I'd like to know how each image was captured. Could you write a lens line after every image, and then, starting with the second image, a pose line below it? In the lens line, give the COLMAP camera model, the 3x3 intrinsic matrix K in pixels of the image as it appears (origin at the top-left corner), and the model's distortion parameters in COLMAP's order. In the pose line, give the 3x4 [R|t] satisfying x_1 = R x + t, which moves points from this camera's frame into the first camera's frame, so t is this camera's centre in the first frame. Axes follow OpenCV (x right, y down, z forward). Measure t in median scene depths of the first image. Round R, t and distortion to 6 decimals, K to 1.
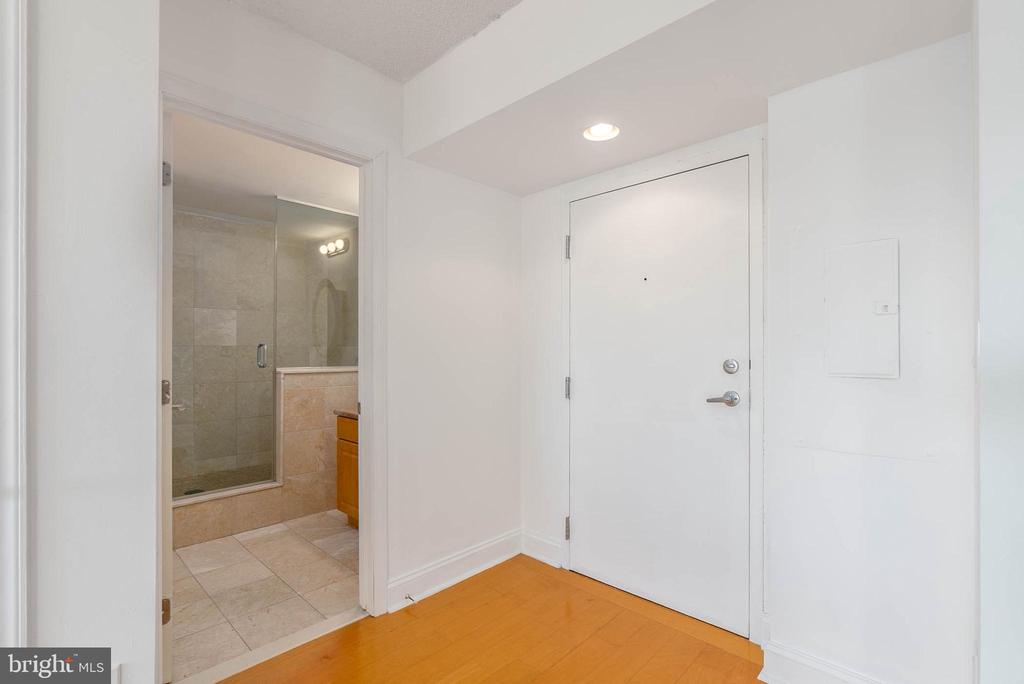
lens RADIAL K [[470.9, 0, 512.4], [0, 470.9, 347.6], [0, 0, 1]] dist [-0.009890, 0.001788]
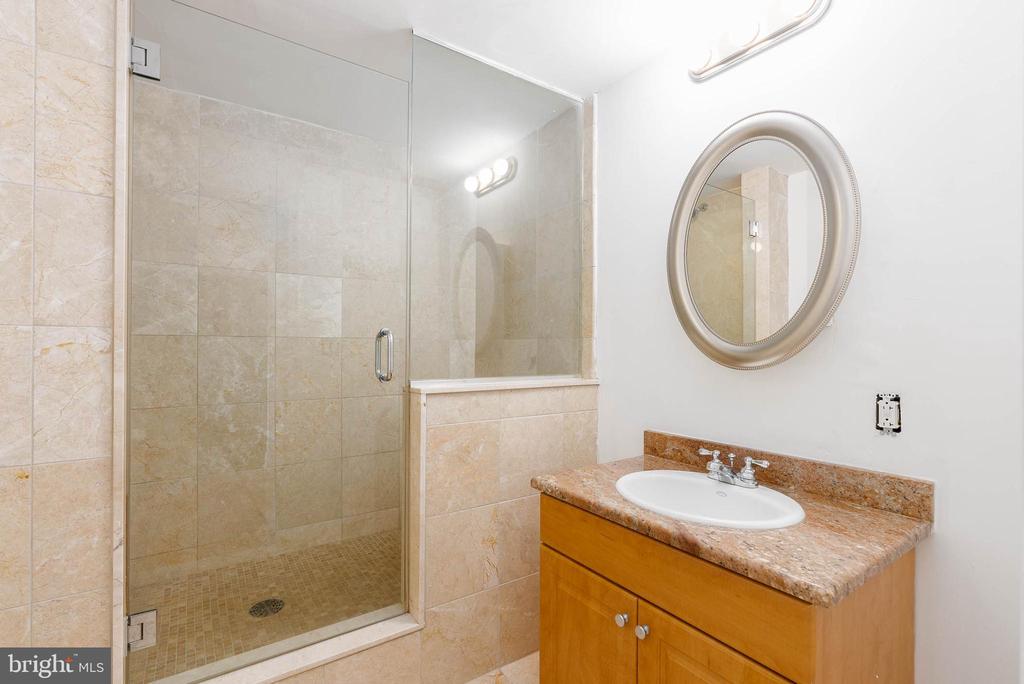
lens RADIAL K [[470.9, 0, 507.3], [0, 470.9, 344.9], [0, 0, 1]] dist [-0.009890, 0.001788]
pose [[0.977244, 0.003125, -0.212094, -0.282959], [-0.002564, 0.999992, 0.002920, 0.003833], [0.212102, -0.002310, 0.977245, 0.511298]]
